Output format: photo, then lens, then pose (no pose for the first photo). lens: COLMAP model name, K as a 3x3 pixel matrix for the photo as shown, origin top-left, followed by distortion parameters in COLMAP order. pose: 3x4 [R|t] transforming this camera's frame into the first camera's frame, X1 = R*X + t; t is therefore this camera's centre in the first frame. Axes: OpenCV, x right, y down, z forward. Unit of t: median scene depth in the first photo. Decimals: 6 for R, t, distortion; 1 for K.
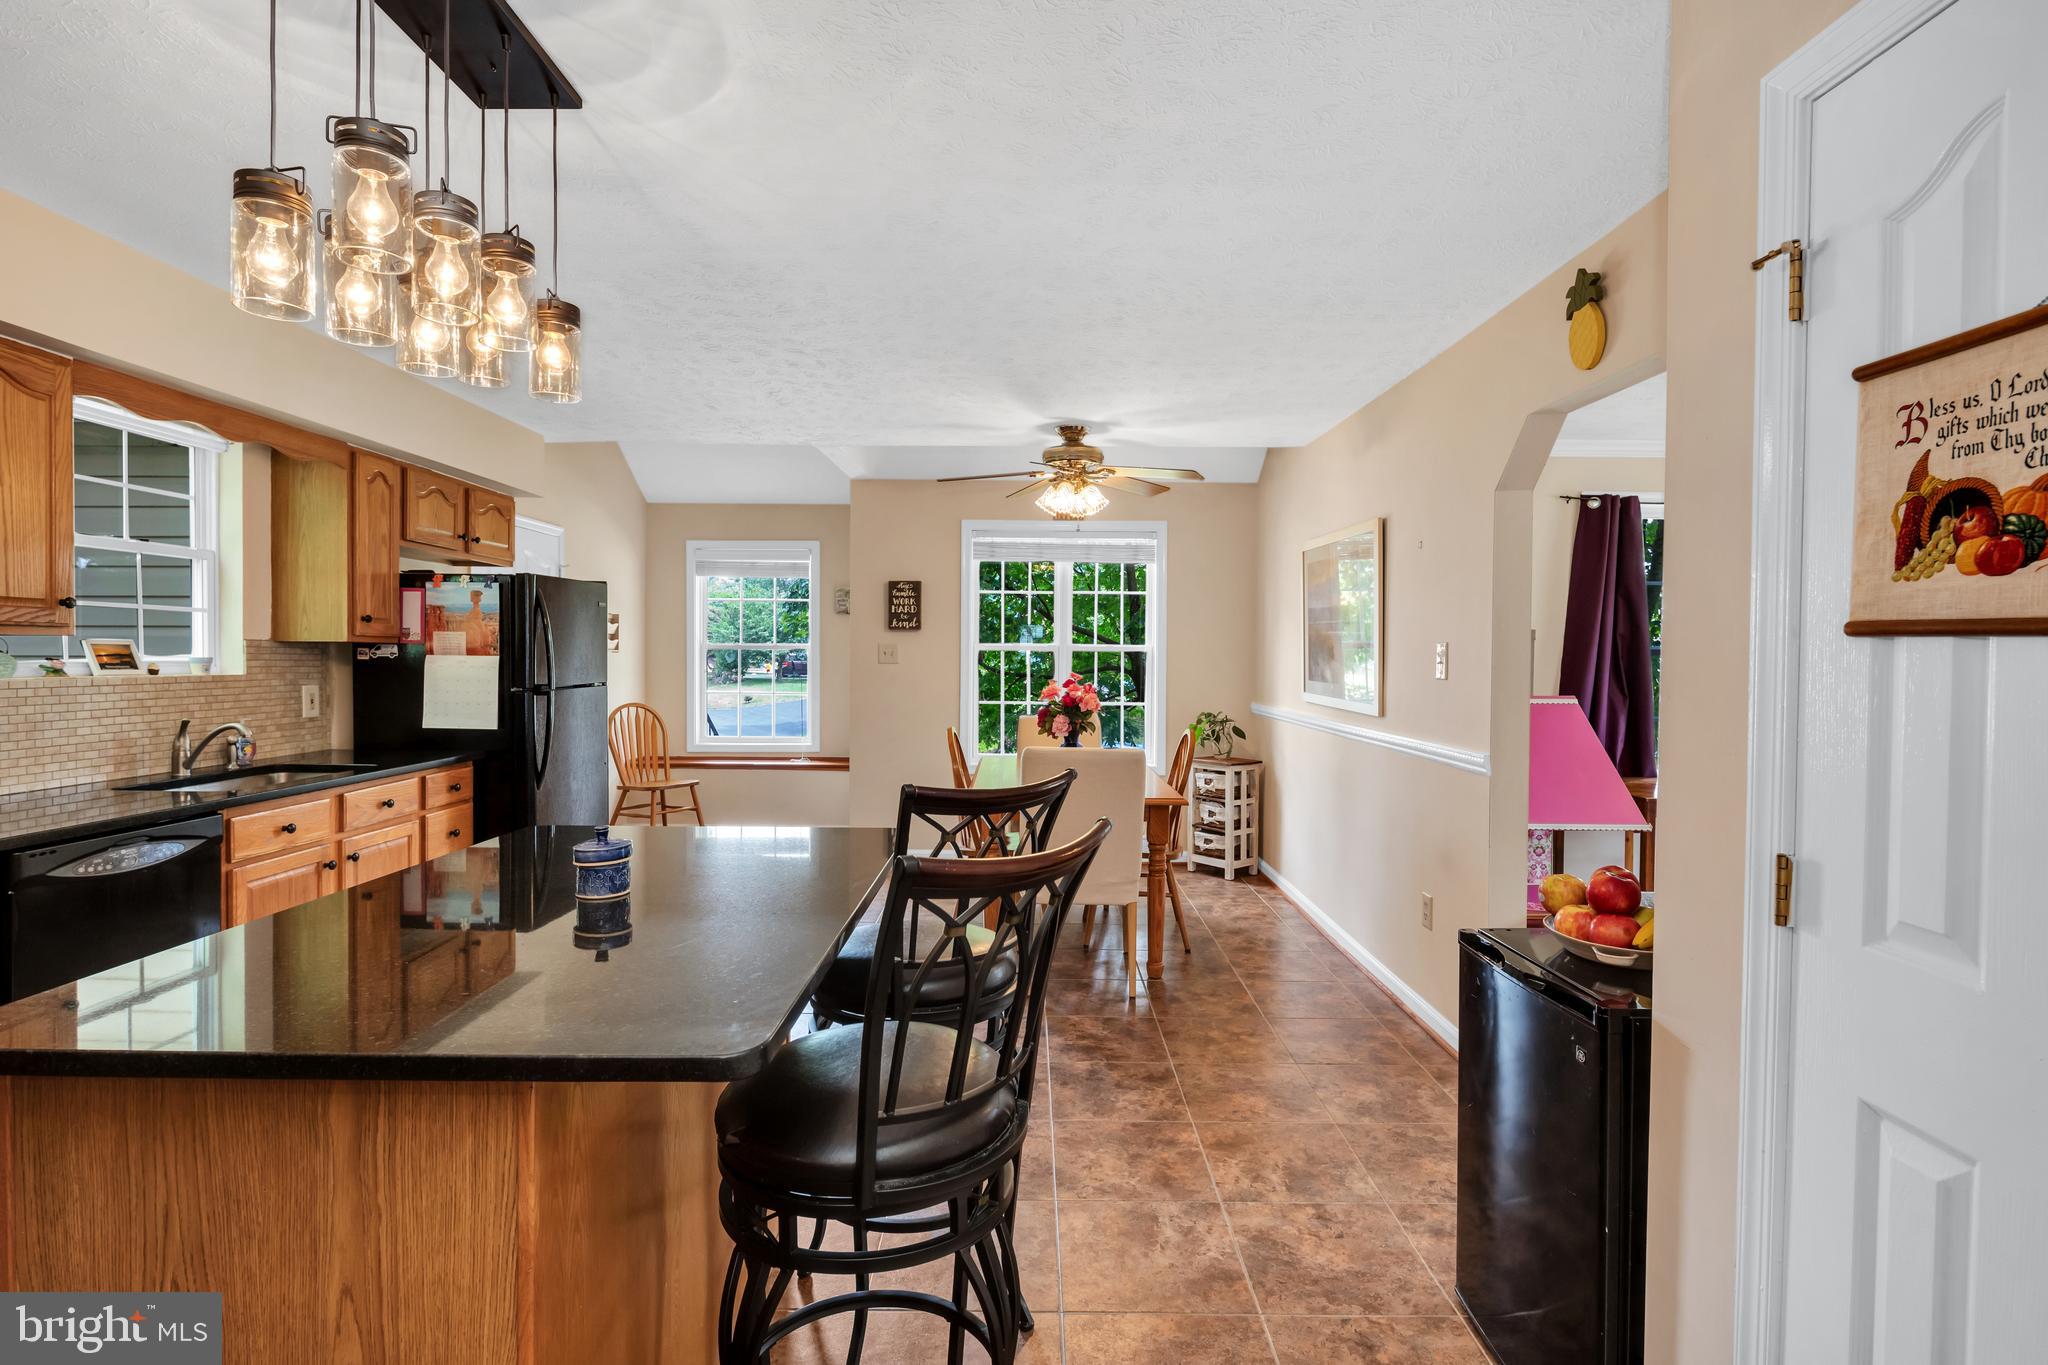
lens RADIAL K [[981.9, 0, 1029.0], [0, 981.9, 674.7], [0, 0, 1]] dist [-0.001181, -0.001186]
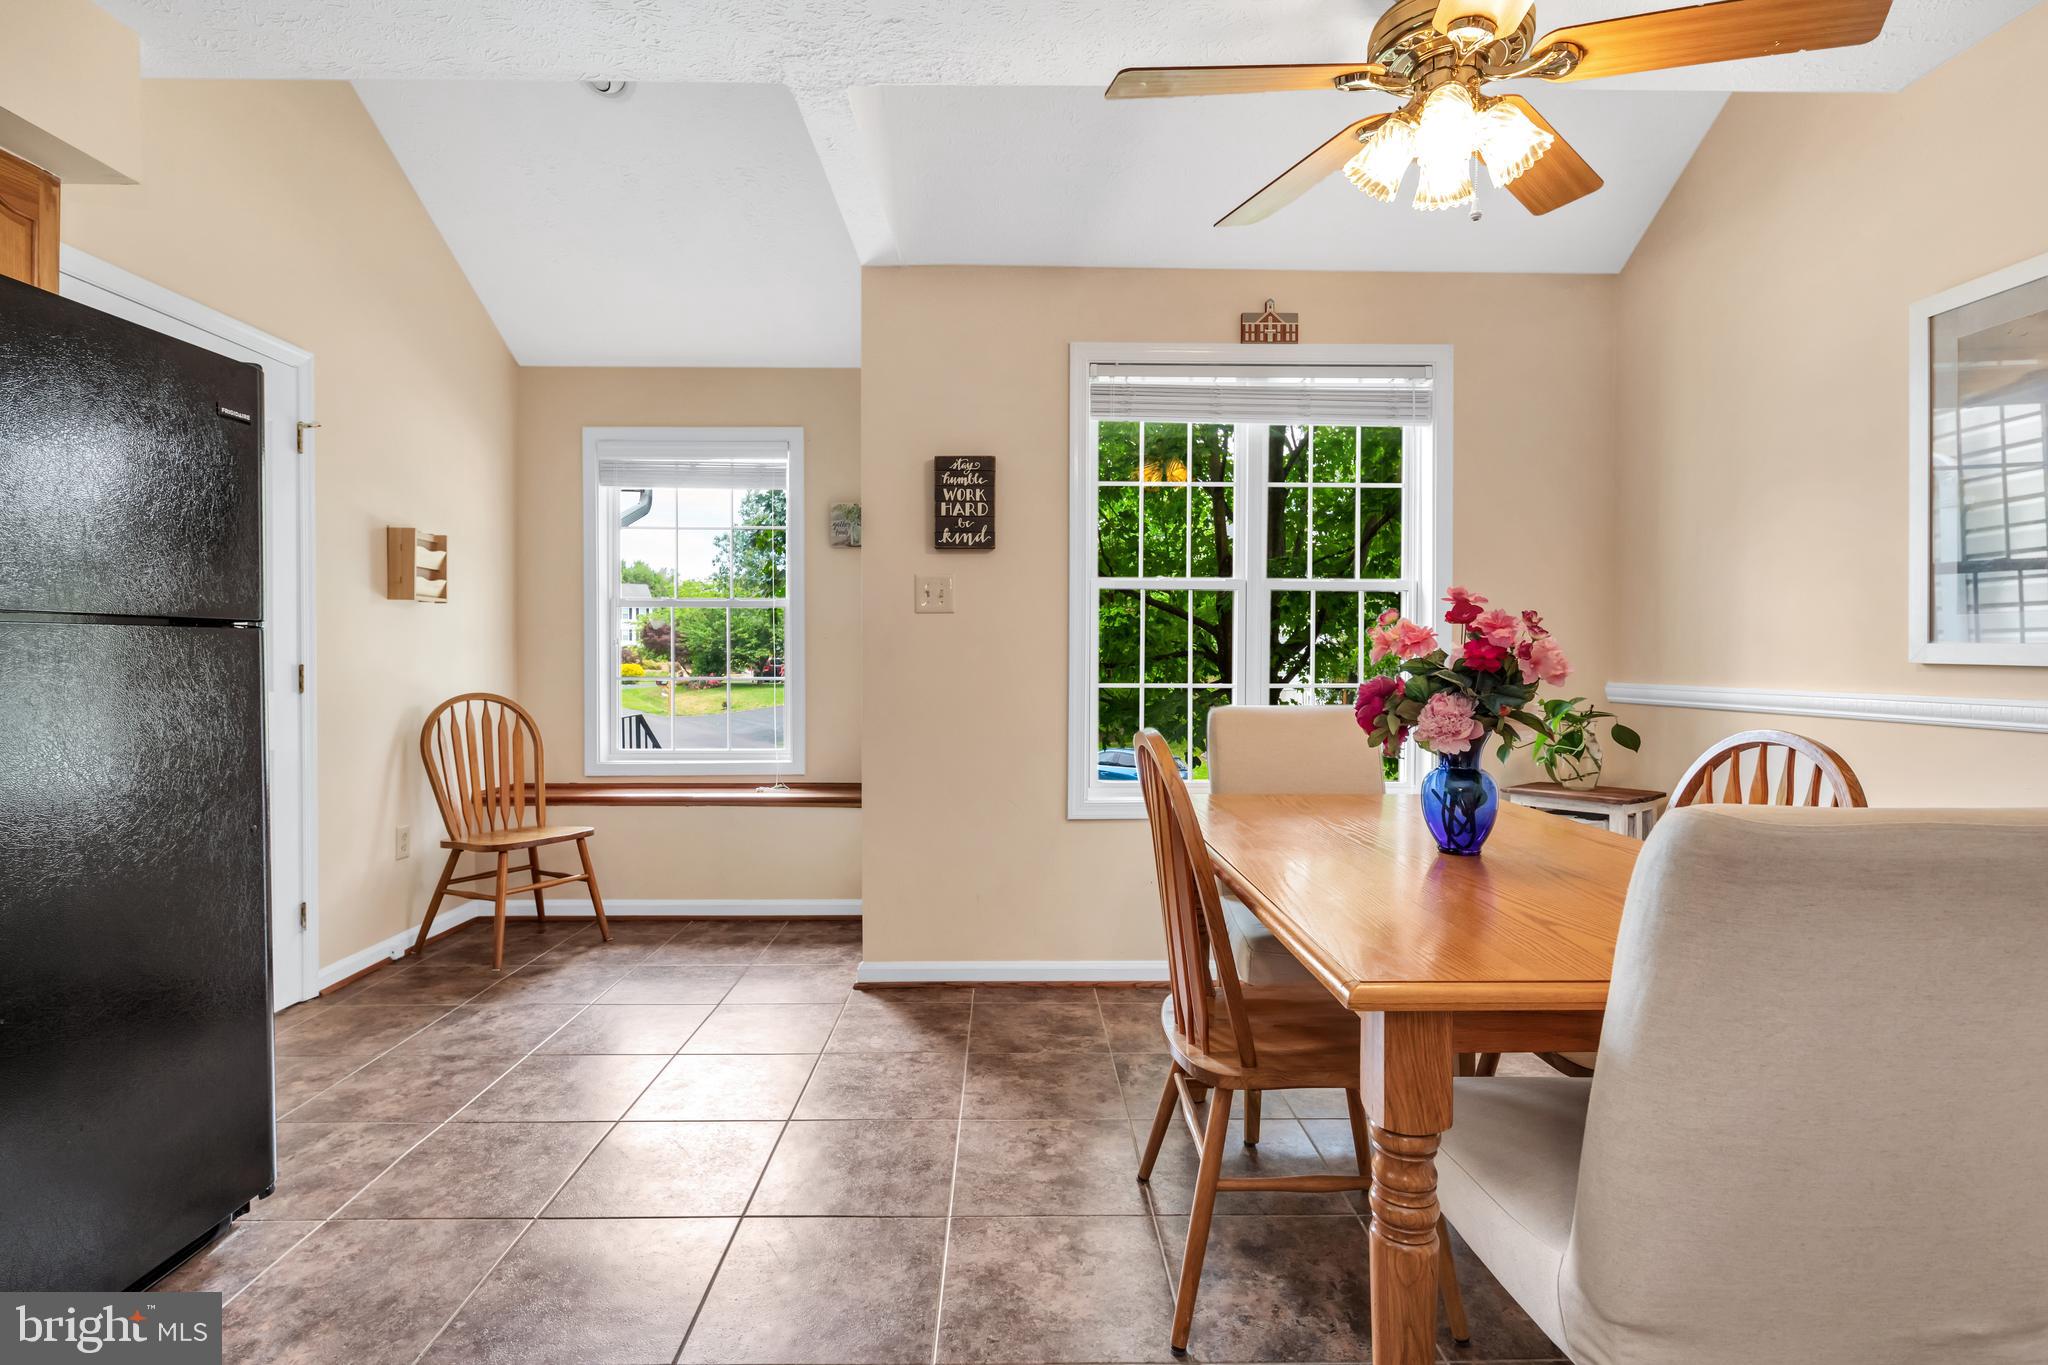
lens RADIAL K [[981.9, 0, 1019.1], [0, 981.9, 682.5], [0, 0, 1]] dist [-0.001181, -0.001186]
pose [[0.999919, -0.007380, 0.010396, -0.100286], [0.007296, 0.999940, 0.008159, 0.021767], [-0.010456, -0.008082, 0.999913, 0.453526]]
